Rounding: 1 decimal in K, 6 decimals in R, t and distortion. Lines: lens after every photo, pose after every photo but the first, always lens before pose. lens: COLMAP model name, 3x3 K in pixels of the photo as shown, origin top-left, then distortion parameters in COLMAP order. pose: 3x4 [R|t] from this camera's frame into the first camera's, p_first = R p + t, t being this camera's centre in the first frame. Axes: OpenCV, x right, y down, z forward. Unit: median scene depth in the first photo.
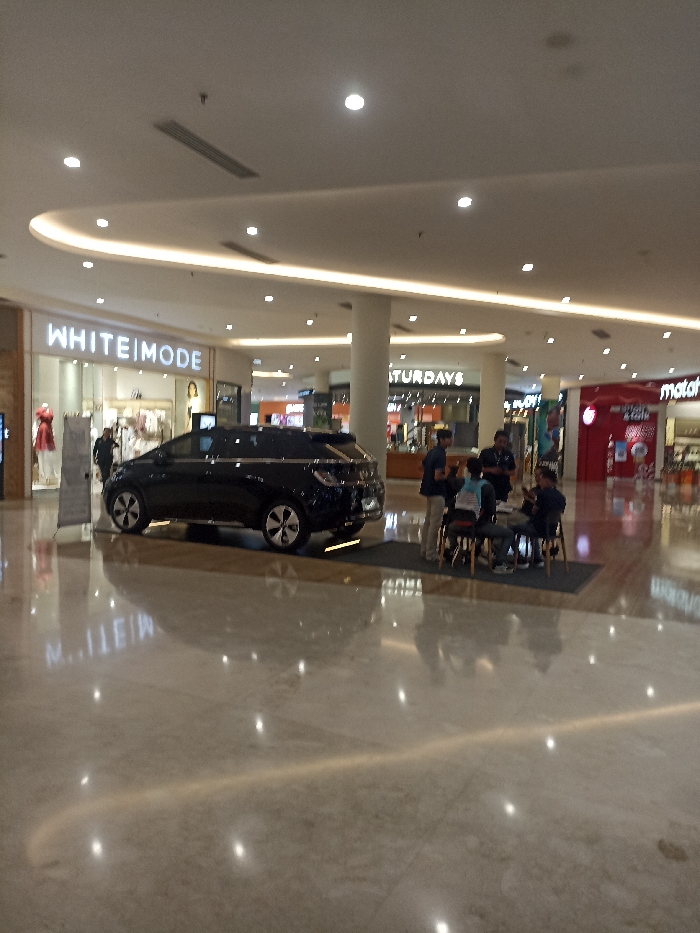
lens RADIAL K [[650.6, 0, 350.0], [0, 650.6, 466.5], [0, 0, 1]] dist [-0.000959, -0.005572]
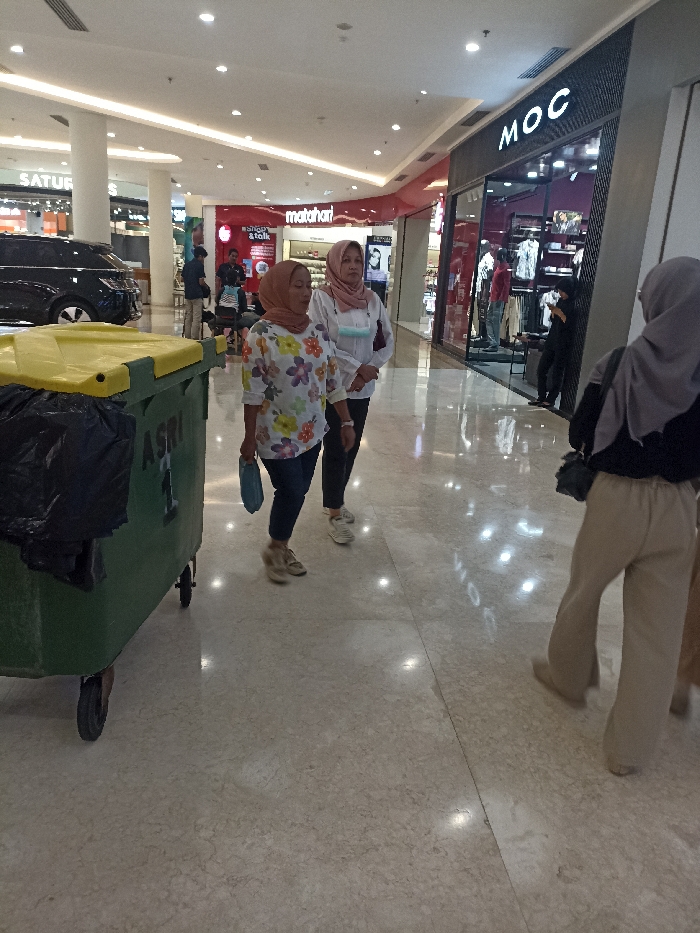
lens RADIAL K [[650.6, 0, 350.0], [0, 650.6, 466.5], [0, 0, 1]] dist [-0.000959, -0.005572]
pose [[0.828684, -0.138397, 0.542336, -0.136019], [-0.013924, 0.963551, 0.267161, 0.005874], [-0.559543, -0.228943, 0.796553, -0.120428]]
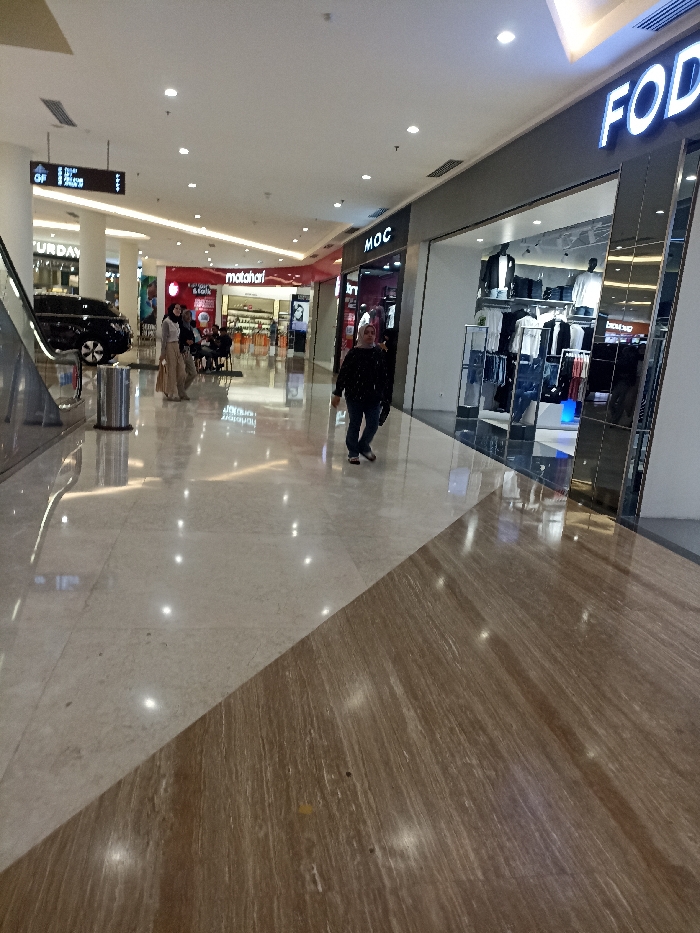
lens RADIAL K [[652.0, 0, 350.0], [0, 652.0, 466.5], [0, 0, 1]] dist [-0.039611, 0.000862]
pose [[0.768602, -0.096018, 0.632480, -0.270065], [-0.035753, 0.980680, 0.192326, 0.010795], [-0.638727, -0.170435, 0.750320, -0.340529]]
